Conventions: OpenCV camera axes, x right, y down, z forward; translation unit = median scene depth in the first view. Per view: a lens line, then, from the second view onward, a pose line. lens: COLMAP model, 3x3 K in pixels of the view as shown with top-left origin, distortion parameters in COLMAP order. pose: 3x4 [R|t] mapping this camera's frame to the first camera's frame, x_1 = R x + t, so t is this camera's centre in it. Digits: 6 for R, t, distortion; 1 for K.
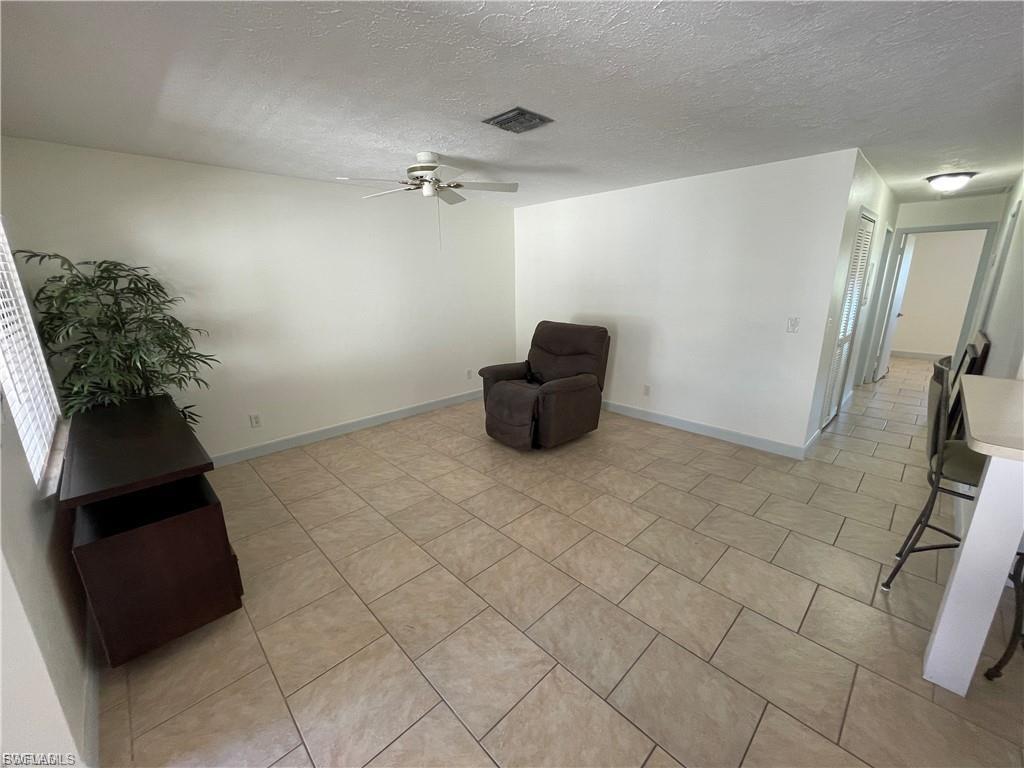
lens RADIAL K [[419.6, 0, 502.1], [0, 419.6, 390.4], [0, 0, 1]] dist [-0.000677, 0.000213]
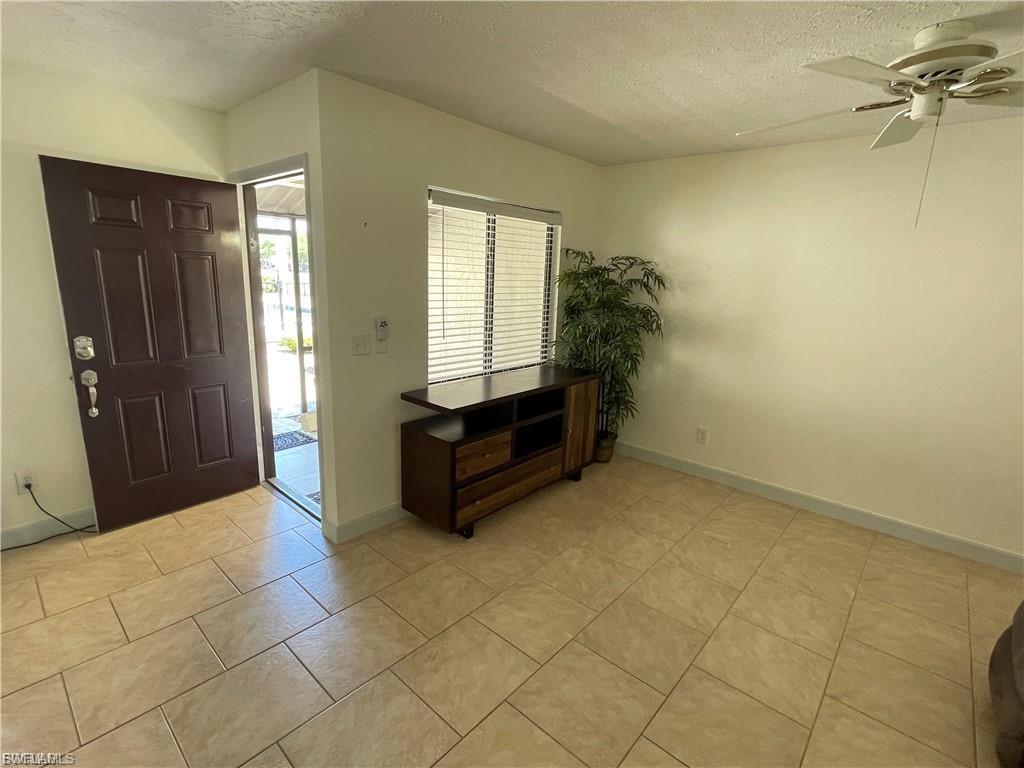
lens RADIAL K [[485.0, 0, 508.1], [0, 485.0, 383.1], [0, 0, 1]] dist [-0.002963, 0.000480]
pose [[0.073092, 0.237628, -0.968602, 0.400440], [-0.297955, 0.932048, 0.206176, -0.141471], [0.951777, 0.273530, 0.138927, 0.529884]]
